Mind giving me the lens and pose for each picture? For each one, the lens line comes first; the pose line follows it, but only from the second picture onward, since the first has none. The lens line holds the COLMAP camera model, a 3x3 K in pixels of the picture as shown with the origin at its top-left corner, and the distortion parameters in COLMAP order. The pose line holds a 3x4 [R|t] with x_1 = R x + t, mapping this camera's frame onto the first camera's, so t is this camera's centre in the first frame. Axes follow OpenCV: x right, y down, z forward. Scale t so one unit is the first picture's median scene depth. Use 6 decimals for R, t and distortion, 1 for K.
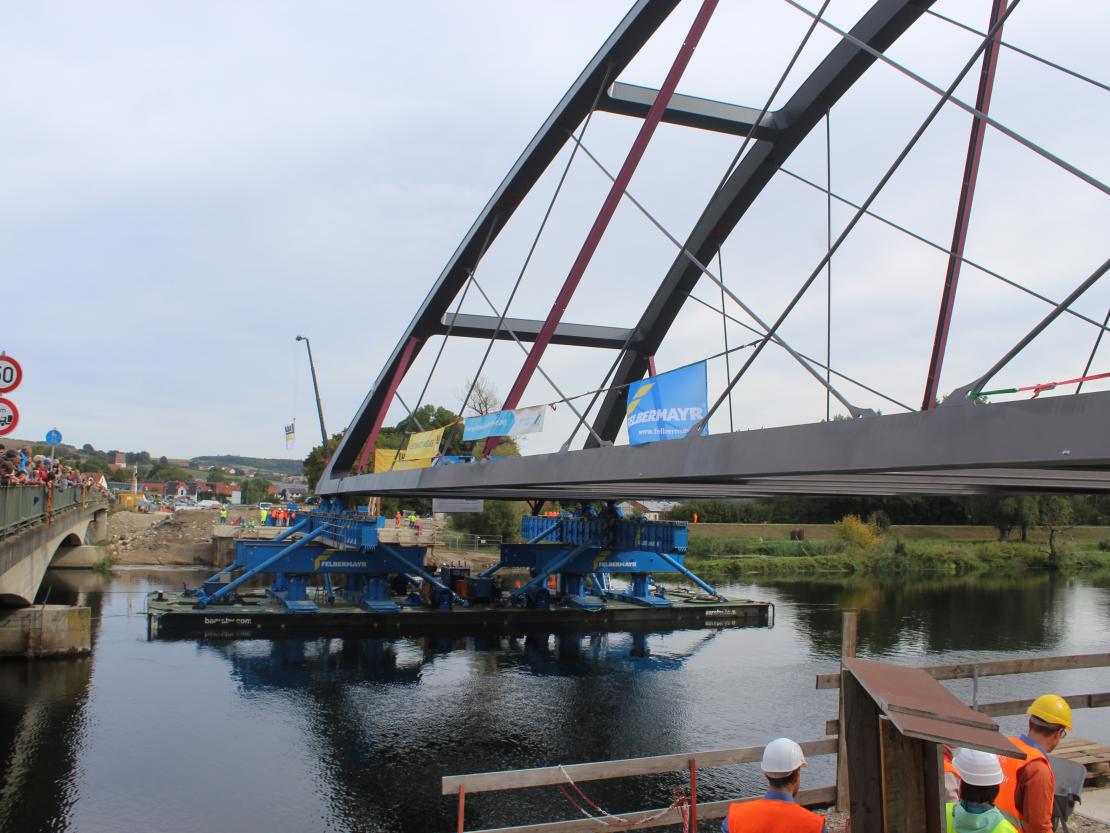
lens RADIAL K [[1040.1, 0, 555.0], [0, 1040.1, 416.5], [0, 0, 1]] dist [-0.180278, 0.166439]
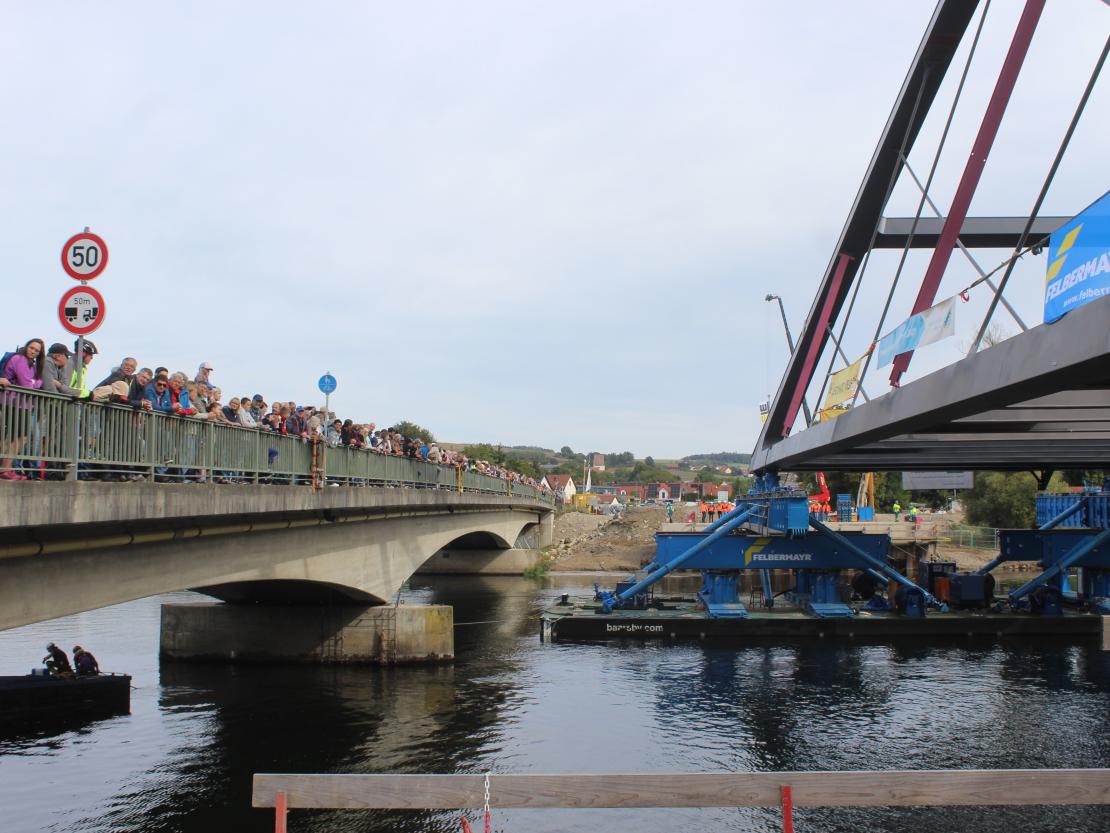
lens RADIAL K [[1246.3, 0, 555.0], [0, 1246.3, 416.5], [0, 0, 1]] dist [-0.102808, 0.008700]
pose [[0.902513, -0.050522, -0.427689, 0.048824], [0.055779, 0.998443, -0.000238, 0.027755], [0.427035, -0.023641, 0.903926, 0.077094]]
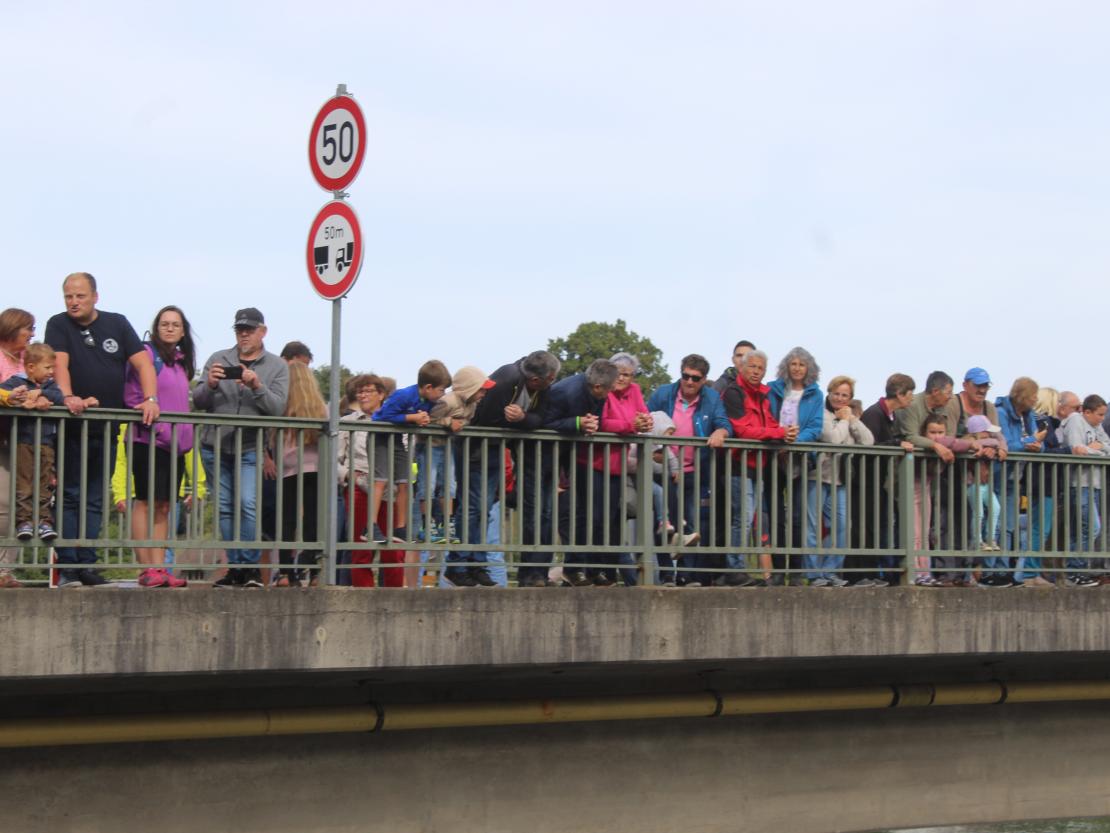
lens RADIAL K [[2769.7, 0, 555.0], [0, 2769.7, 416.5], [0, 0, 1]] dist [0.035241, 0.665340]
pose [[0.310744, -0.089446, -0.946276, 0.135107], [0.085222, 0.994174, -0.065988, 0.038973], [0.946665, -0.060138, 0.316557, 0.195046]]
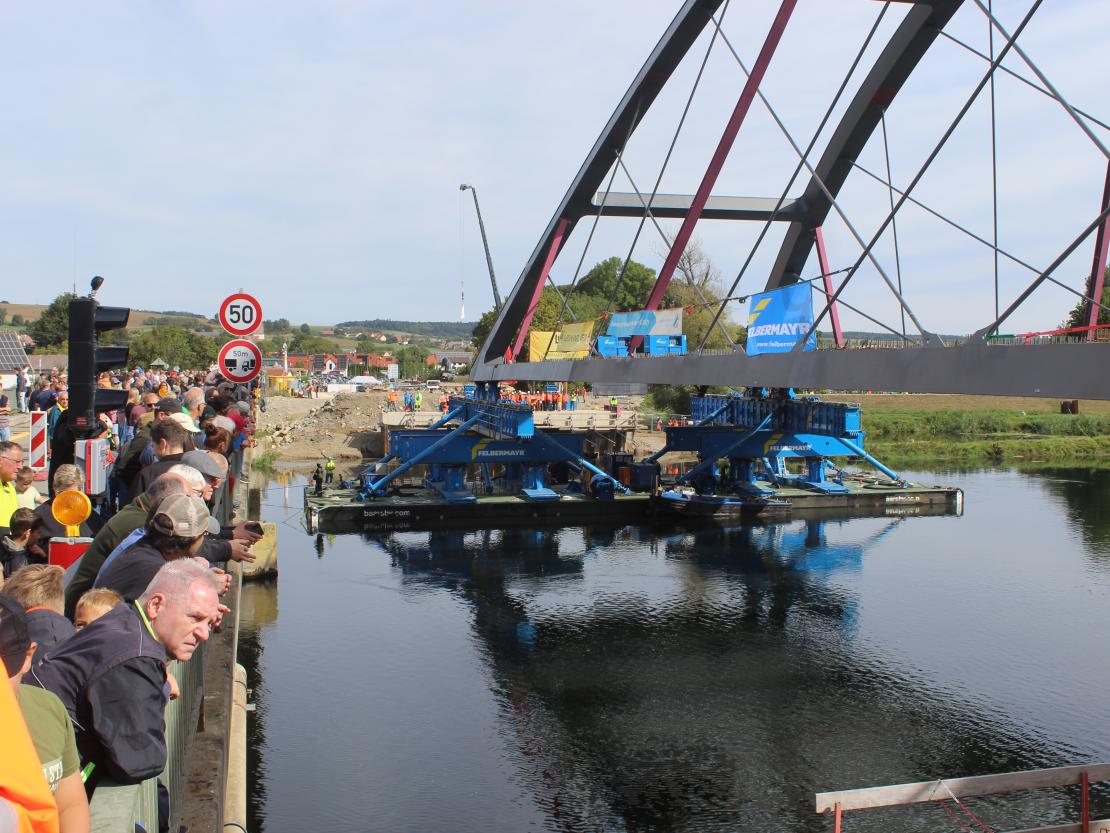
lens RADIAL K [[1198.4, 0, 555.0], [0, 1198.4, 416.5], [0, 0, 1]] dist [-0.120152, 0.002213]
pose [[0.986468, -0.013846, -0.163368, 0.030668], [0.034009, 0.992035, 0.121281, -0.026636], [0.160387, -0.125196, 0.979082, -0.097856]]
